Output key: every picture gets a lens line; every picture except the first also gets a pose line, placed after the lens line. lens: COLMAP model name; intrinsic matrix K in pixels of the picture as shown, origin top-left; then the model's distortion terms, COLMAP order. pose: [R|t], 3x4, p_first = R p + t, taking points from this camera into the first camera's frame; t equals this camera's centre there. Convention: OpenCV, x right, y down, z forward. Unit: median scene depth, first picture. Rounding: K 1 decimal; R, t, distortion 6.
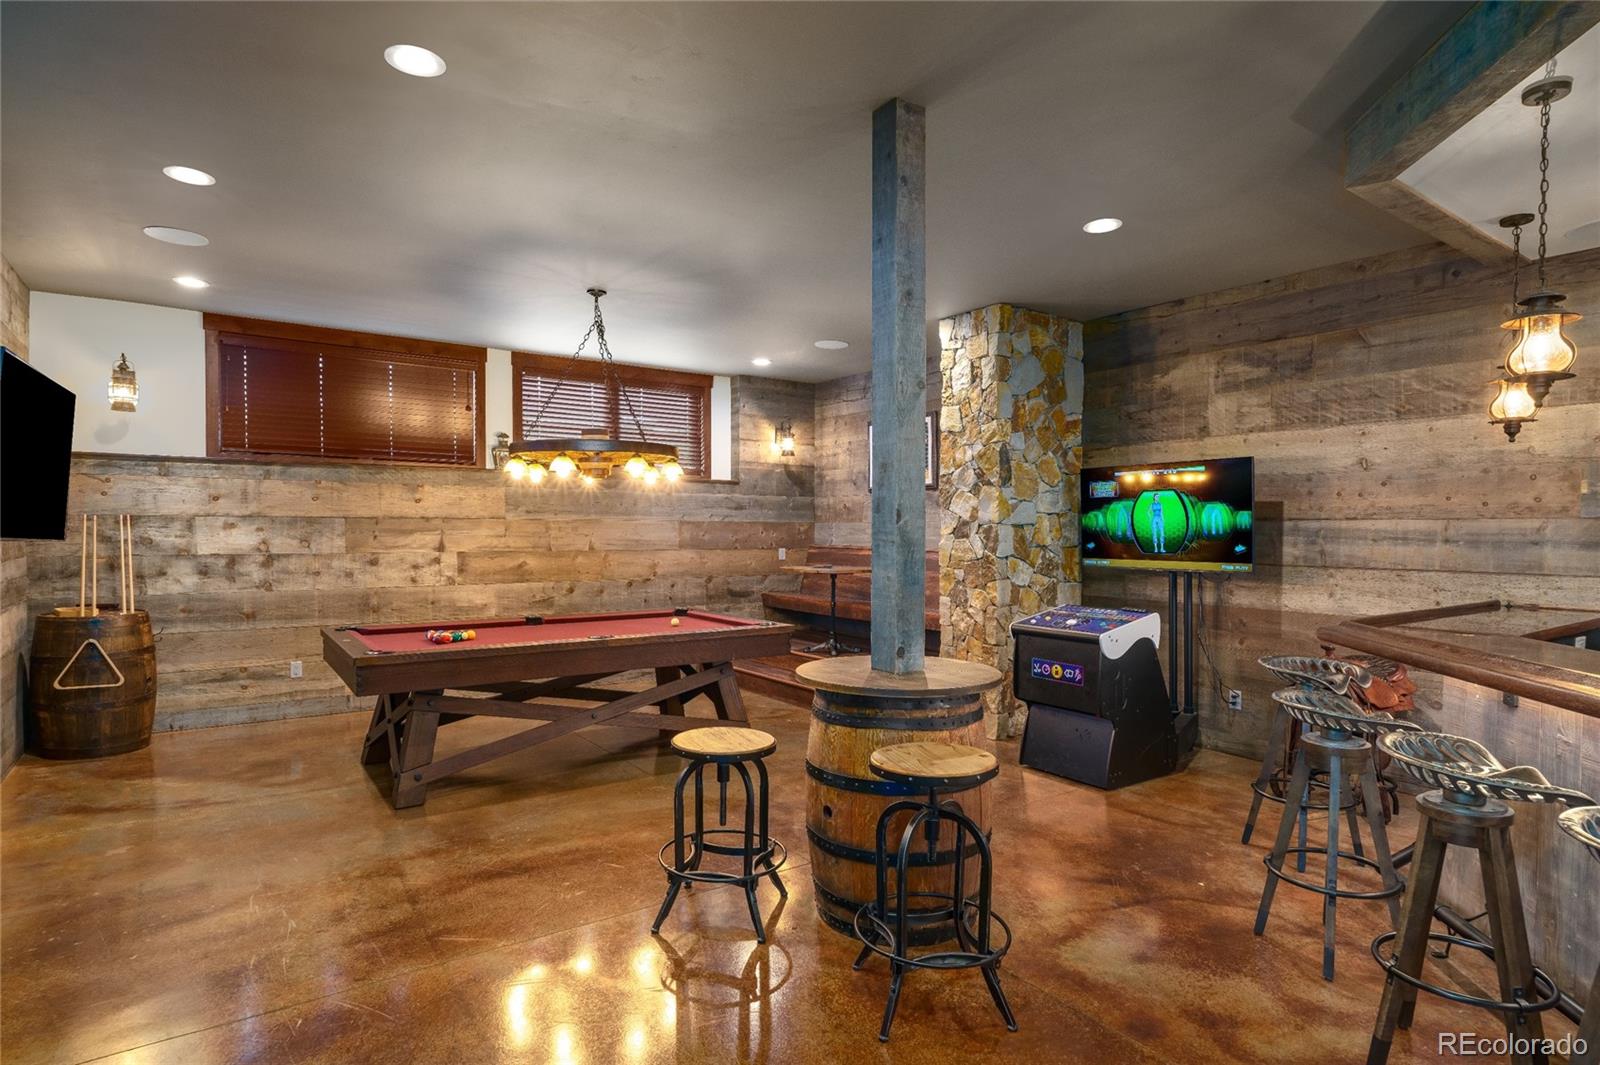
lens RADIAL K [[840.4, 0, 796.5], [0, 840.4, 543.2], [0, 0, 1]] dist [-0.000015, 0.001600]
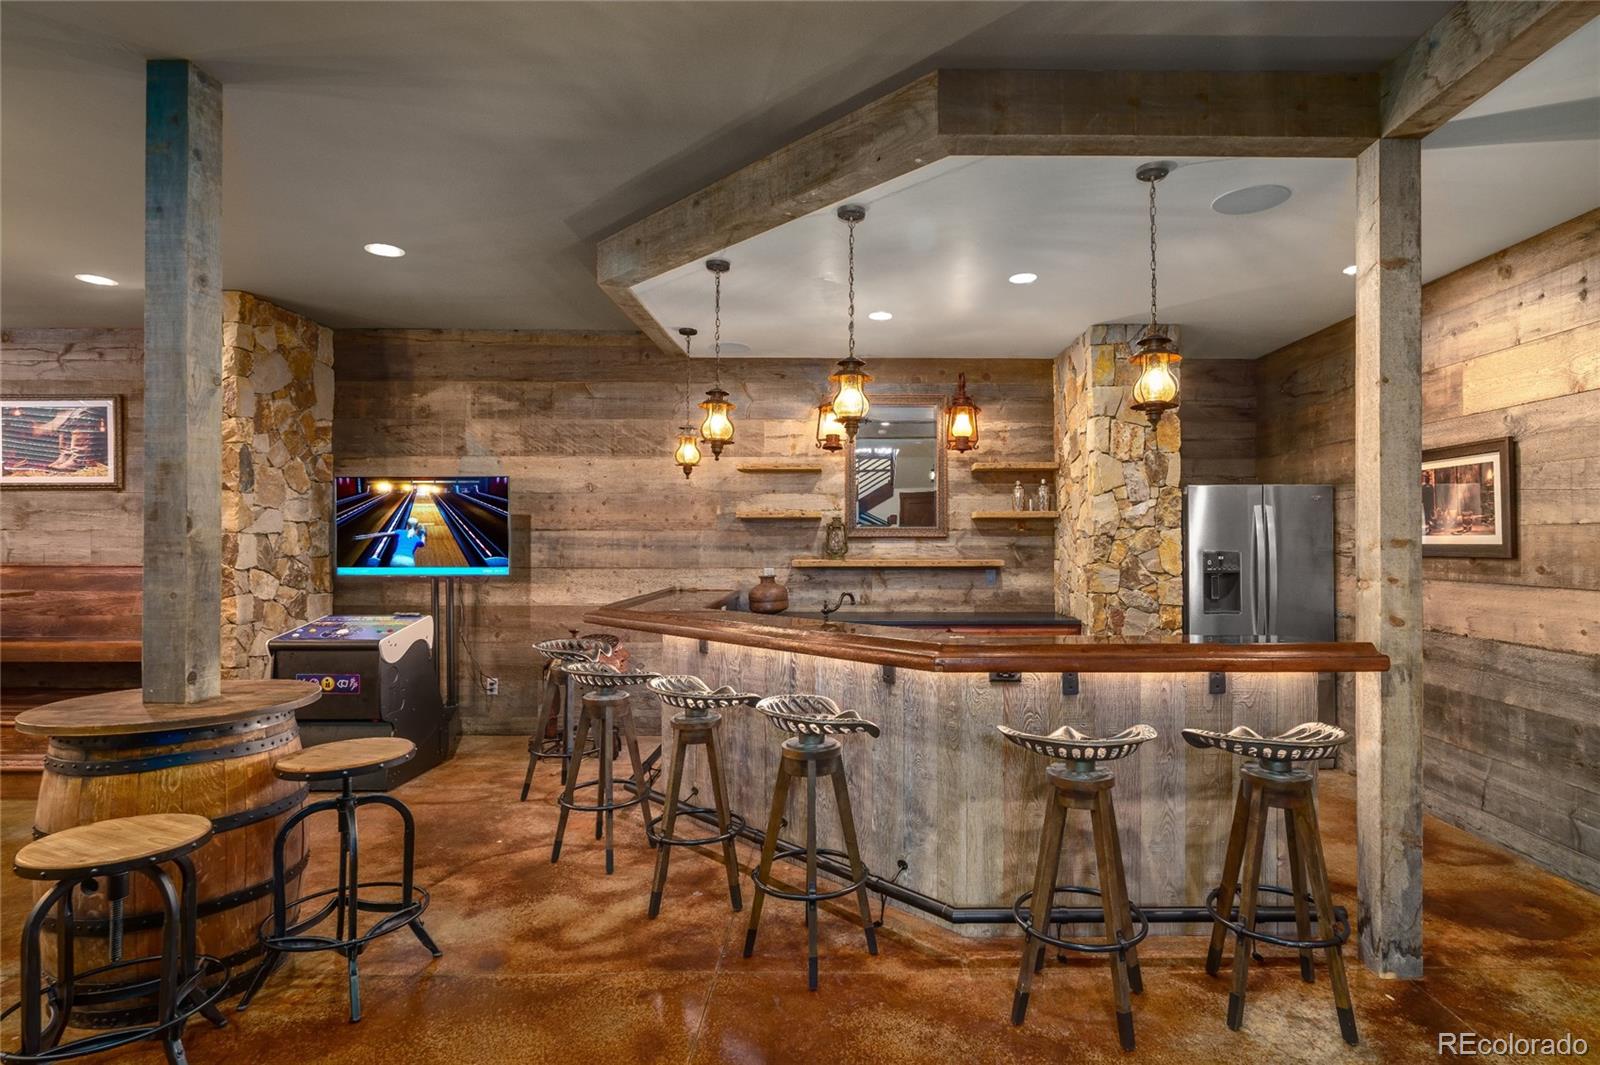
lens RADIAL K [[861.0, 0, 804.5], [0, 861.0, 517.9], [0, 0, 1]] dist [0.000883, 0.000498]
pose [[0.598520, 0.015685, 0.800955, -0.137150], [0.016101, 0.999371, -0.031603, 0.000153], [-0.800946, 0.031811, 0.597890, -0.042044]]
